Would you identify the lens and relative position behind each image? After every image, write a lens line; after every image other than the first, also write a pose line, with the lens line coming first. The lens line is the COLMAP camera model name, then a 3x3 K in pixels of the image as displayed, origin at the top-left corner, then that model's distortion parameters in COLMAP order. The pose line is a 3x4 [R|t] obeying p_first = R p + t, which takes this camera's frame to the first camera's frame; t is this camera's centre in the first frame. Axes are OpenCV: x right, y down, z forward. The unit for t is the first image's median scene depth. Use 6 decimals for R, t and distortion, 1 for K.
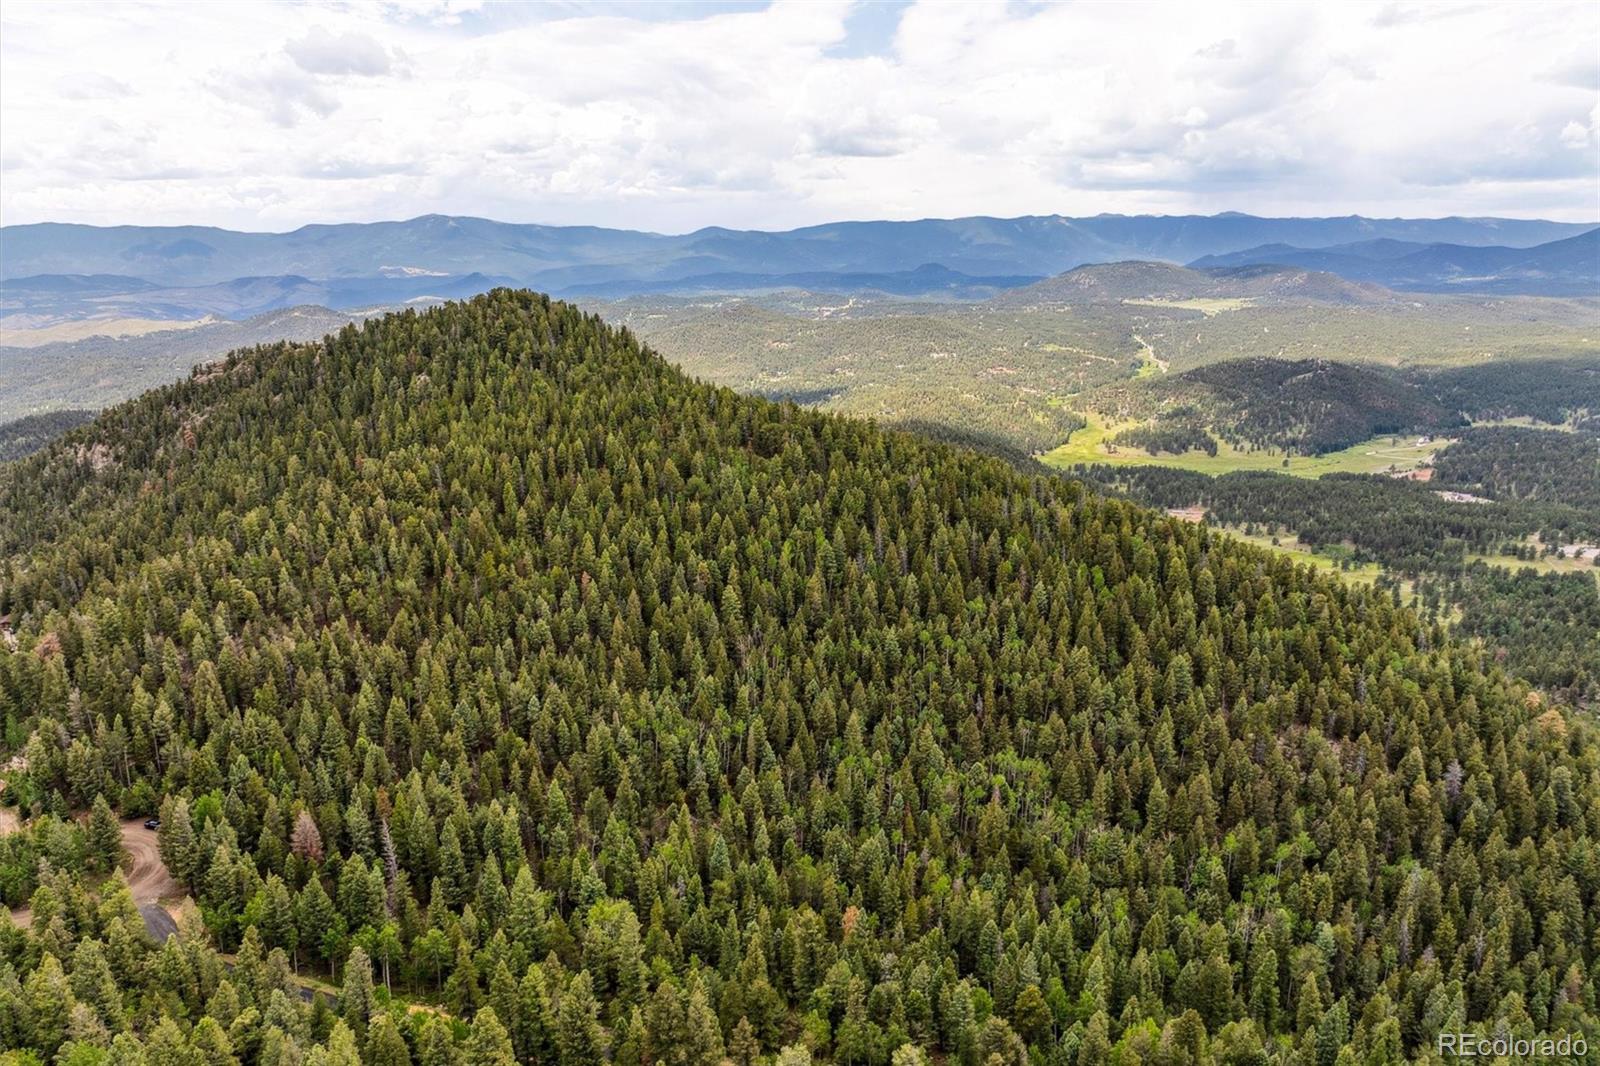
lens RADIAL K [[1143.8, 0, 813.1], [0, 1143.8, 526.7], [0, 0, 1]] dist [-0.037885, 0.003147]
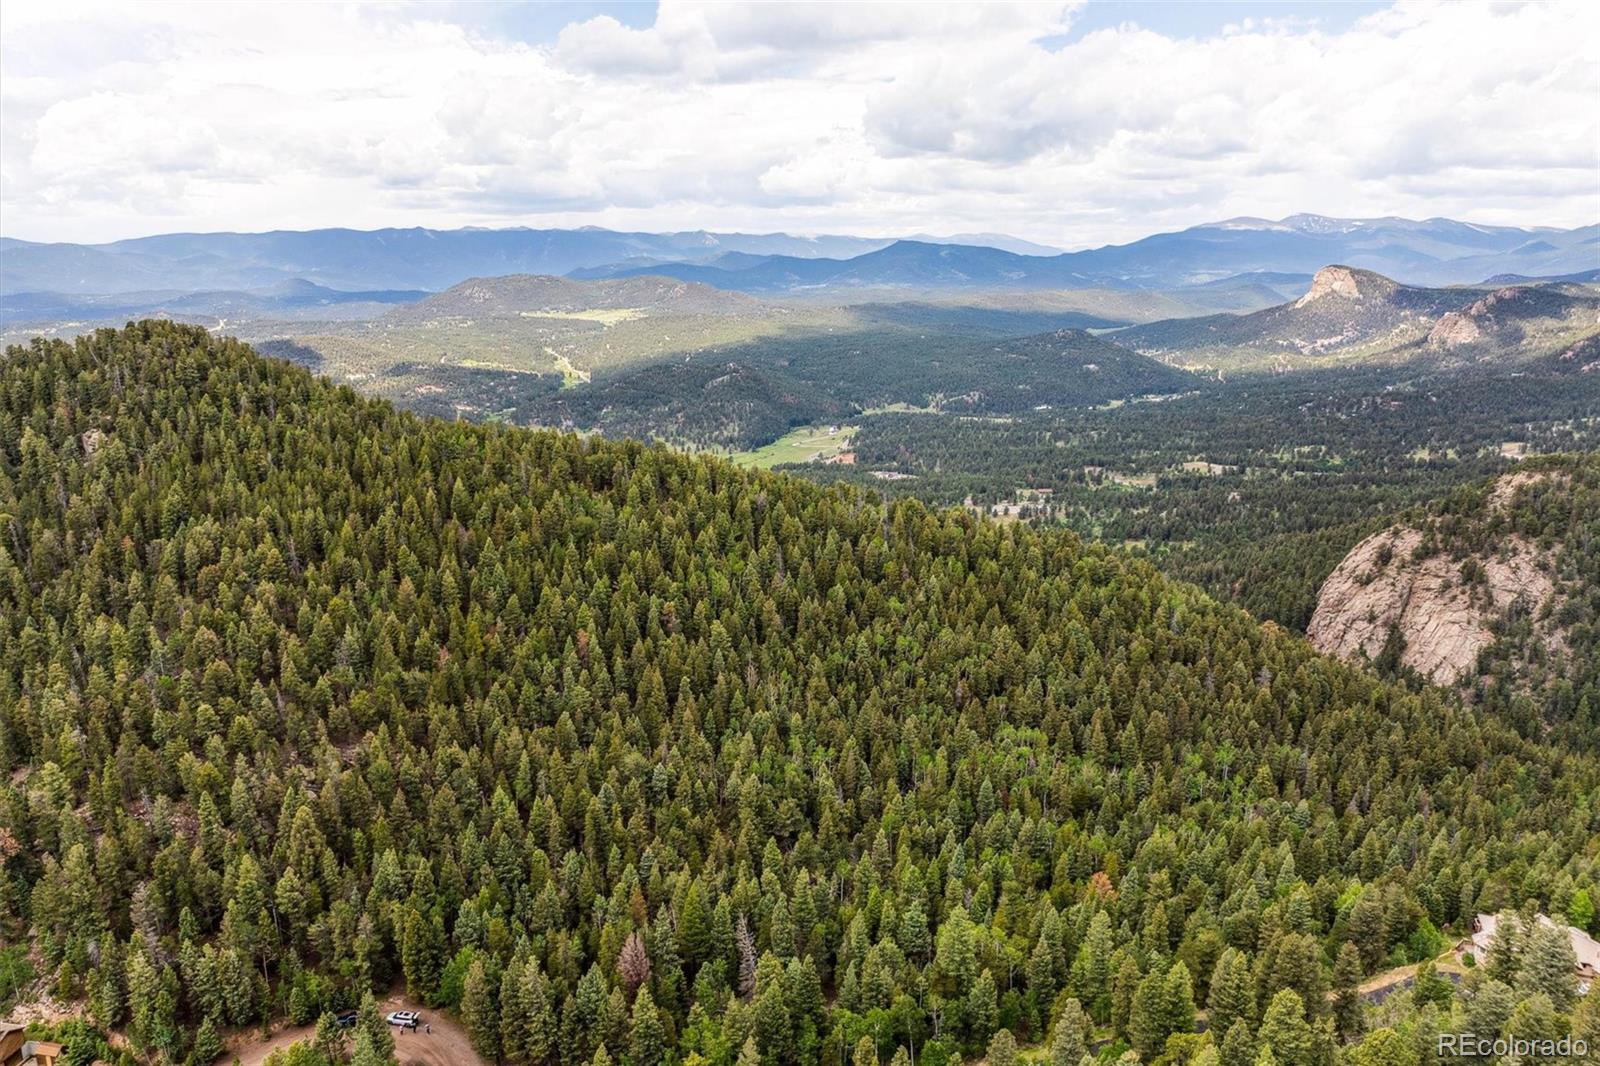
lens RADIAL K [[1143.8, 0, 820.9], [0, 1143.8, 513.6], [0, 0, 1]] dist [-0.037885, 0.003147]
pose [[0.857006, -0.106439, 0.504194, -0.110397], [0.117337, 0.993040, 0.010194, -0.008939], [-0.501770, 0.050425, 0.863530, 0.024257]]
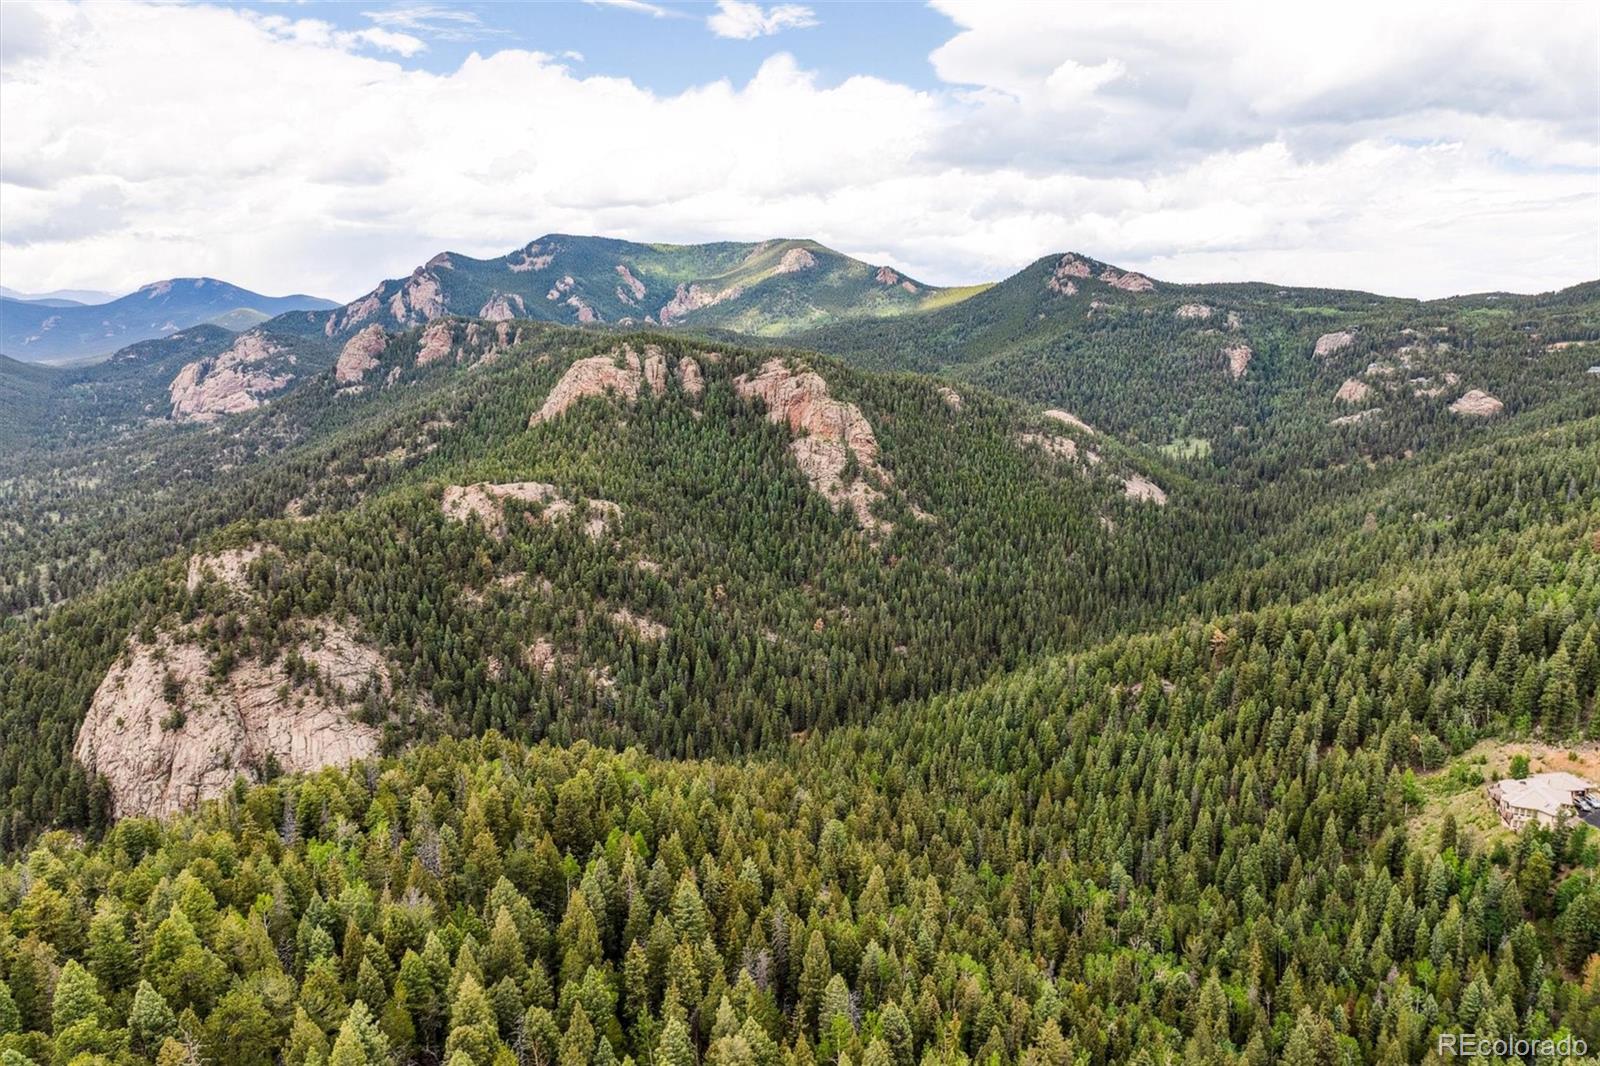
lens RADIAL K [[1143.8, 0, 803.1], [0, 1143.8, 524.4], [0, 0, 1]] dist [-0.037885, 0.003147]
pose [[-0.412118, -0.138349, 0.900566, -0.075387], [0.212203, 0.946650, 0.242537, -0.059769], [-0.886075, 0.291057, -0.360773, 0.279808]]
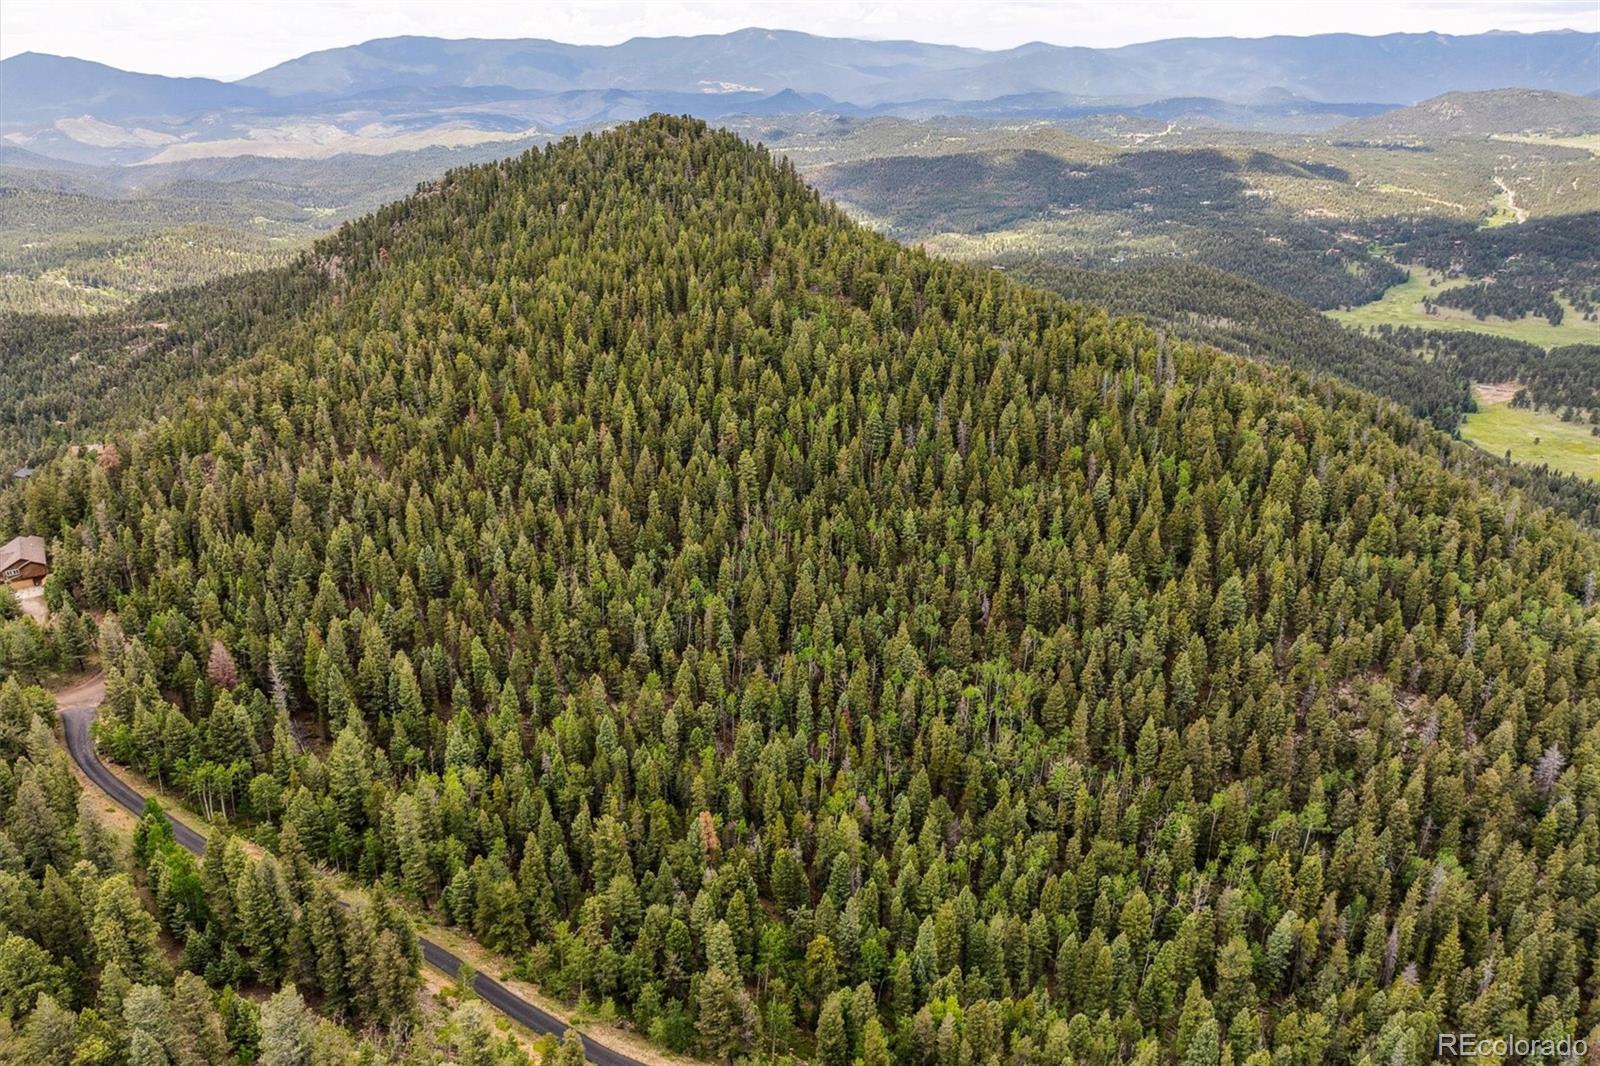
lens RADIAL K [[1143.8, 0, 810.7], [0, 1143.8, 529.2], [0, 0, 1]] dist [-0.037885, 0.003147]
pose [[0.964106, 0.104658, -0.244022, 0.049815], [-0.067309, 0.985354, 0.156674, -0.008222], [0.256845, -0.134626, 0.957030, 0.022072]]
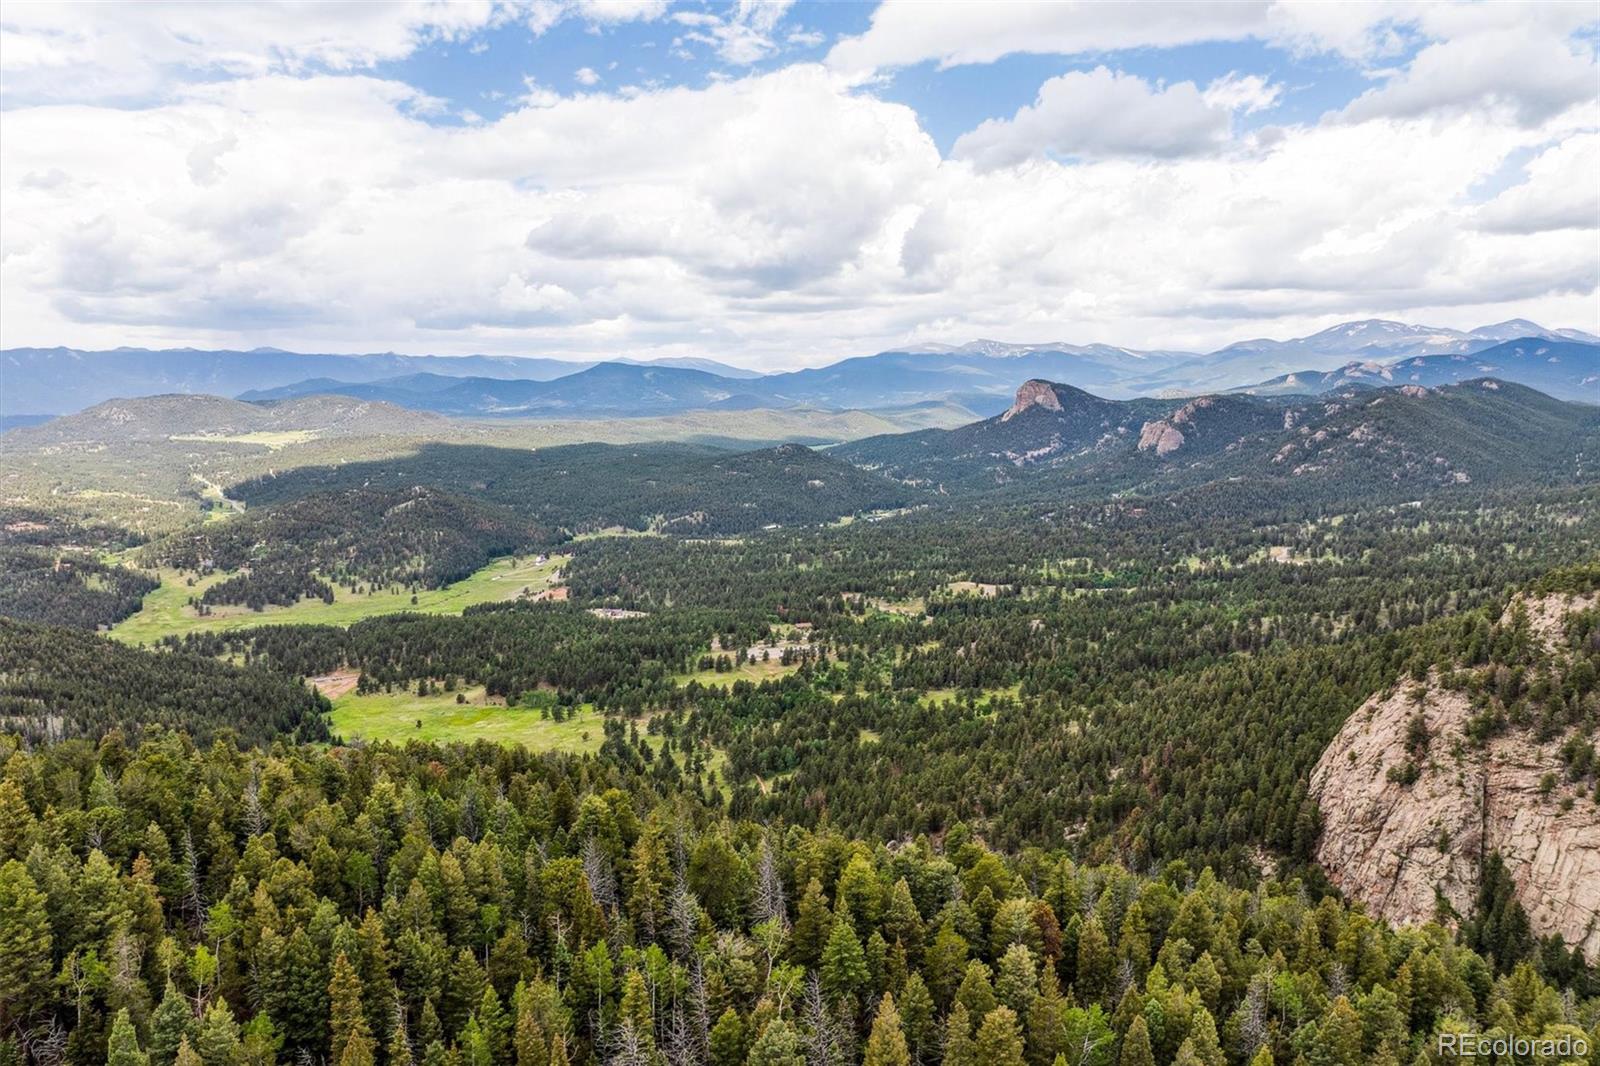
lens RADIAL K [[1143.8, 0, 807.2], [0, 1143.8, 495.4], [0, 0, 1]] dist [-0.037885, 0.003147]
pose [[0.706404, -0.062698, 0.705027, 0.008681], [0.163756, 0.983521, -0.076612, -0.029257], [-0.688606, 0.169572, 0.705030, 0.224073]]
